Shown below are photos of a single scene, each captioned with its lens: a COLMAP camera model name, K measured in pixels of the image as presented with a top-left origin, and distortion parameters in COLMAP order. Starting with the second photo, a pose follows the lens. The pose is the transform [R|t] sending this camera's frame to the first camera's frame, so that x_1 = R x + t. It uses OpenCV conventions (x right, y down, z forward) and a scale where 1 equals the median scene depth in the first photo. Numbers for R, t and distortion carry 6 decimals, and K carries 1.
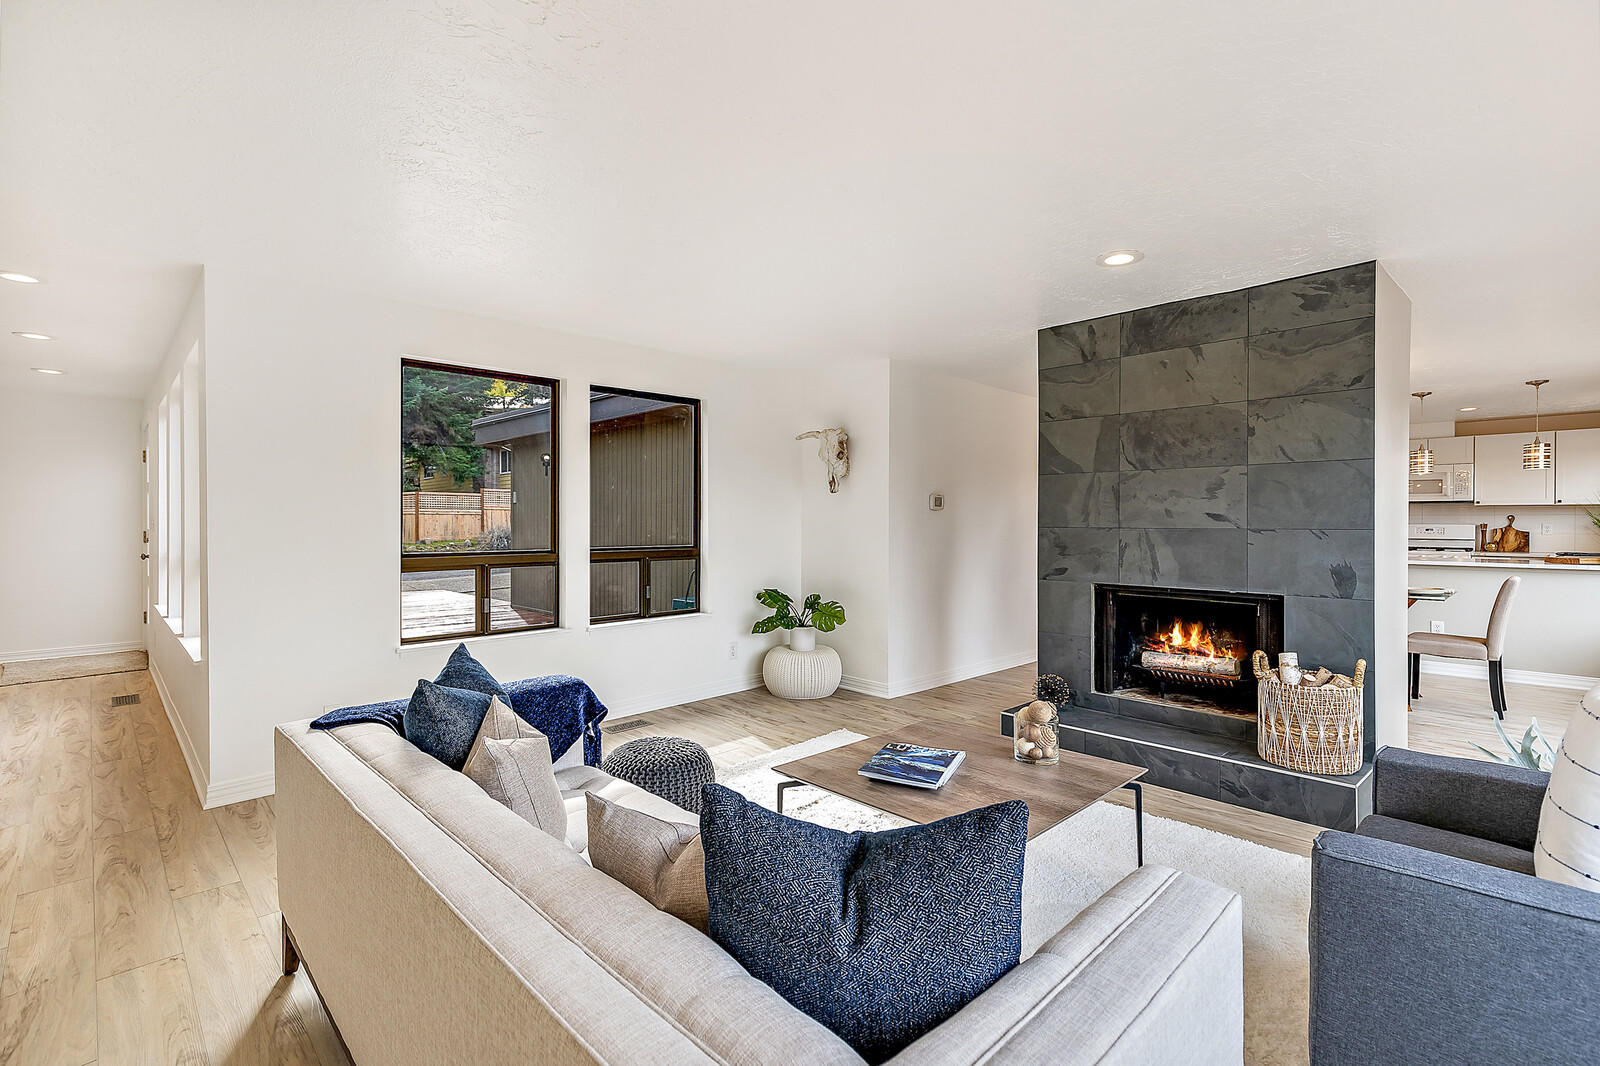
lens RADIAL K [[724.4, 0, 811.0], [0, 724.4, 524.9], [0, 0, 1]] dist [0.008249, -0.000812]
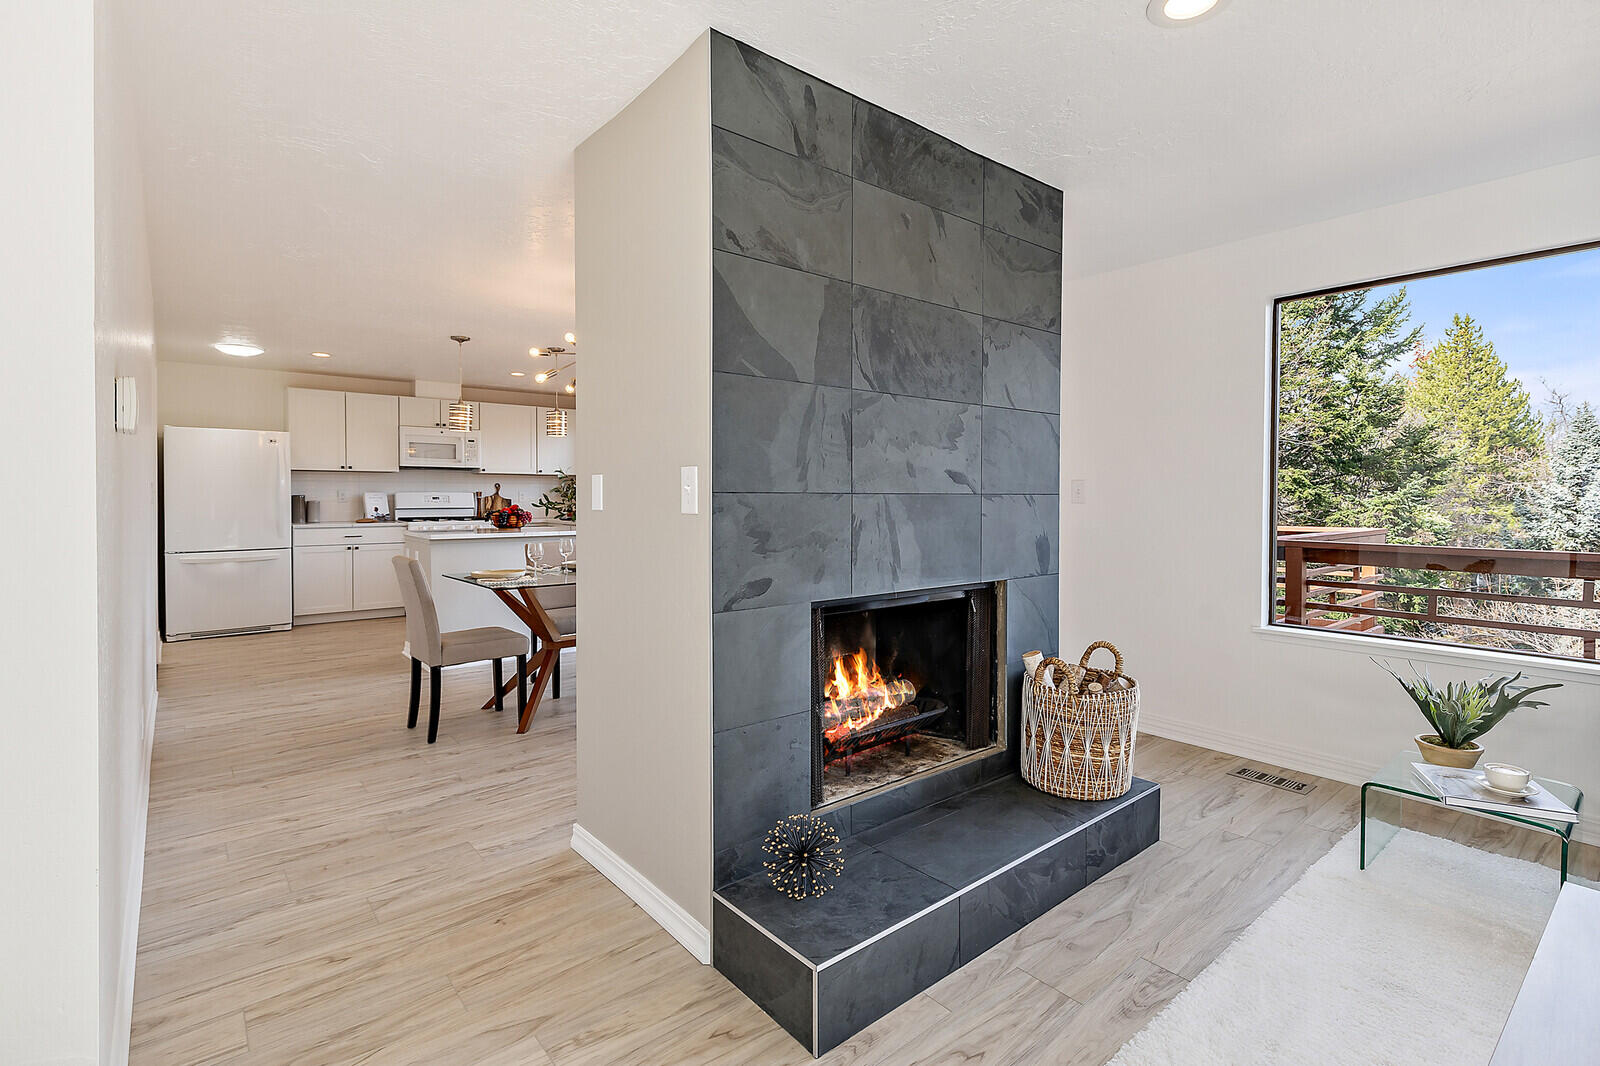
lens RADIAL K [[747.4, 0, 801.7], [0, 747.4, 506.7], [0, 0, 1]] dist [0.005309, -0.000646]
pose [[0.082914, -0.017205, 0.996408, -0.141366], [0.001227, 0.999852, 0.017163, 0.004622], [-0.996556, -0.000200, 0.082923, 1.033376]]
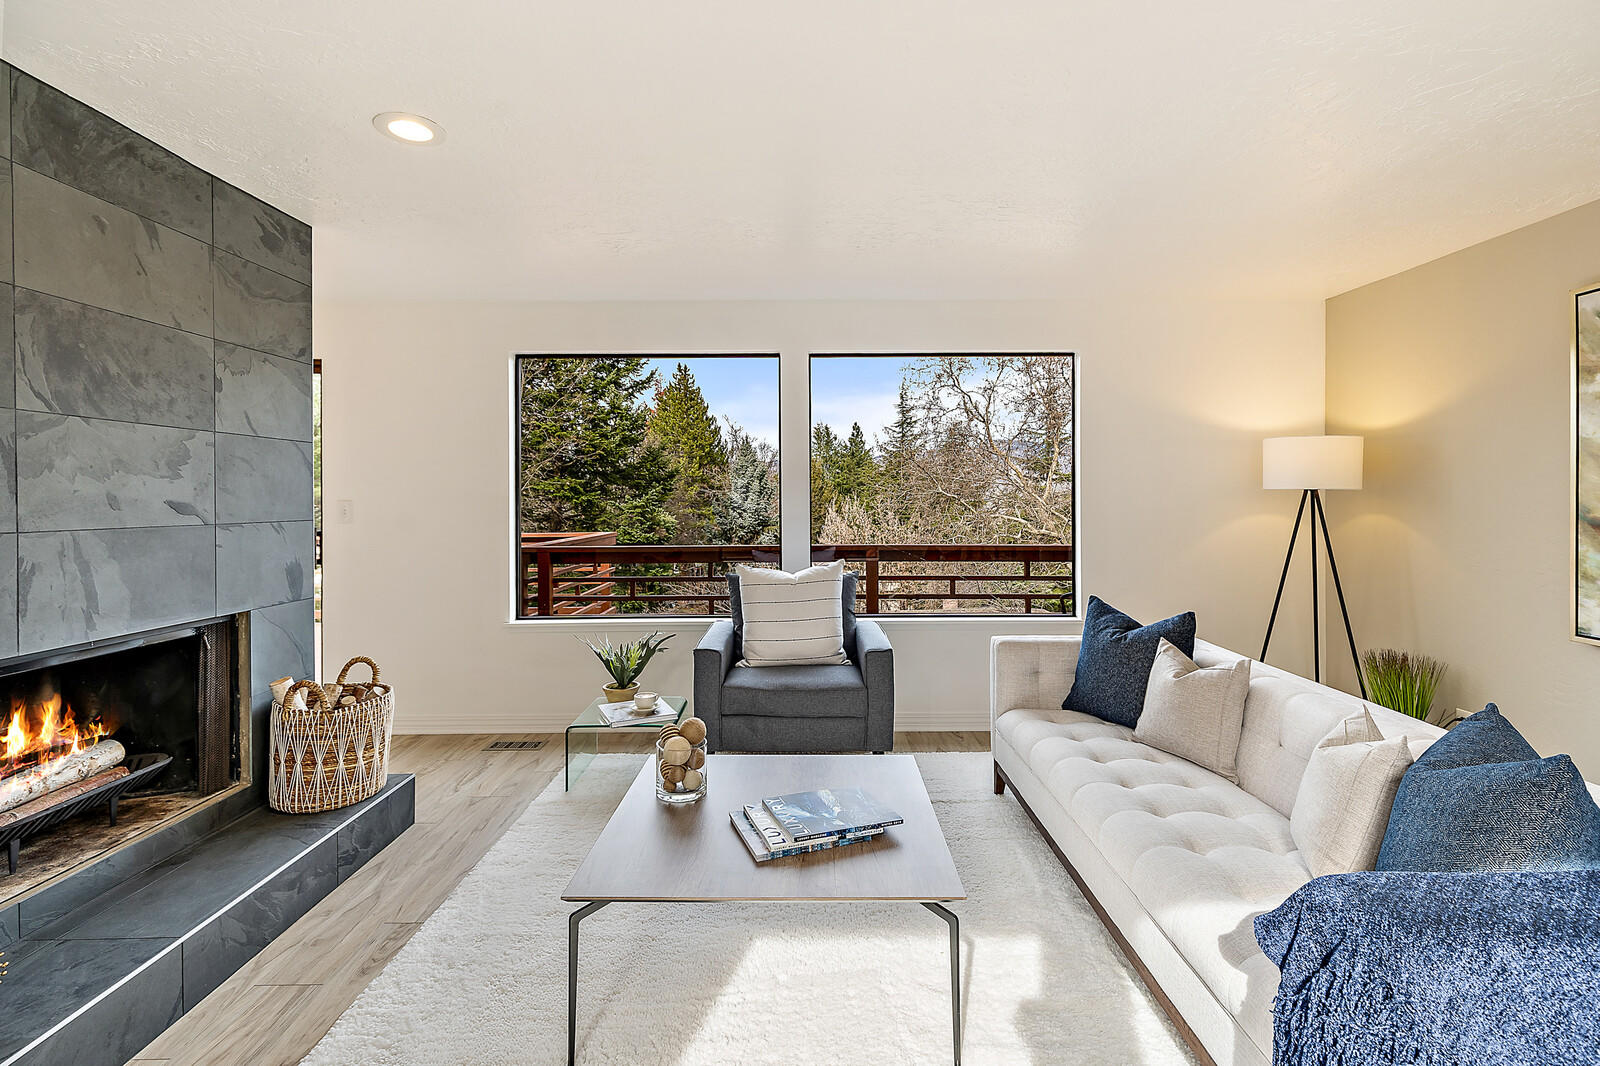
lens RADIAL K [[745.7, 0, 808.6], [0, 745.7, 501.7], [0, 0, 1]] dist [0.007677, 0.000220]
pose [[-0.716296, -0.000981, 0.697796, -0.277465], [0.005636, 0.999958, 0.007192, -0.016824], [-0.697773, 0.009085, -0.716261, 1.033608]]
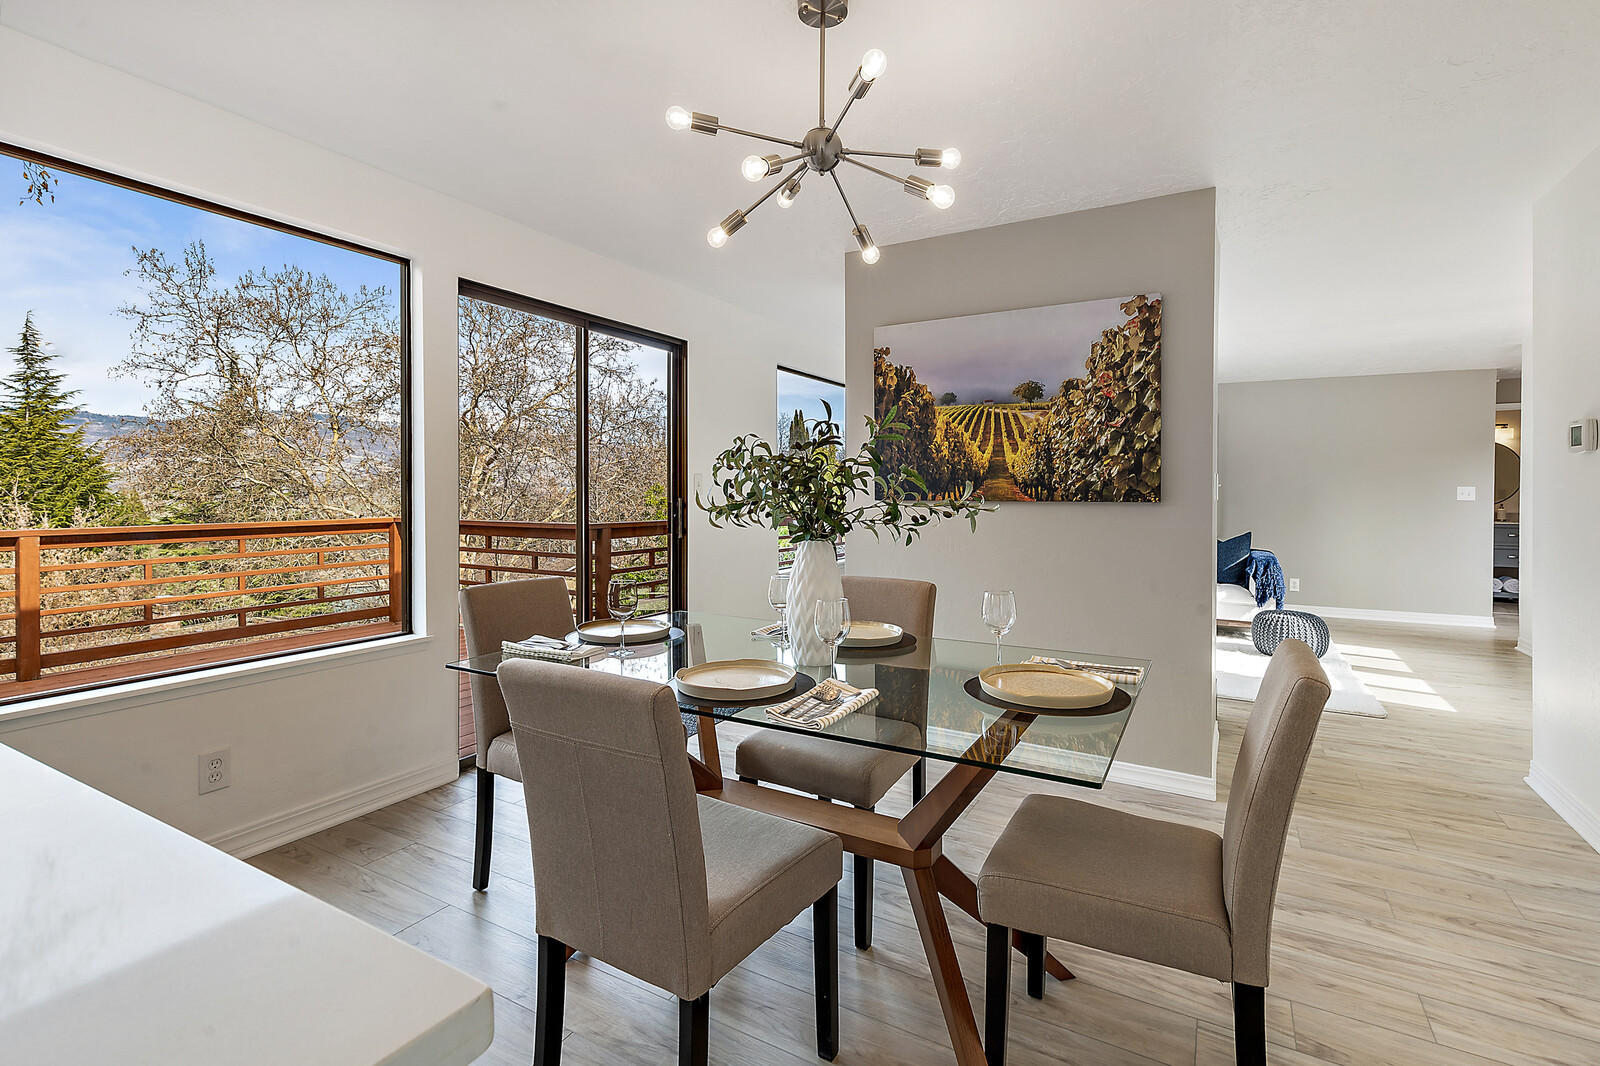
lens RADIAL K [[747.4, 0, 801.7], [0, 747.4, 506.7], [0, 0, 1]] dist [0.005309, -0.000646]
pose [[-0.961756, -0.000752, -0.273906, 1.241709], [-0.007259, 0.999715, 0.022743, 0.009567], [0.273811, 0.023862, -0.961488, 1.989450]]
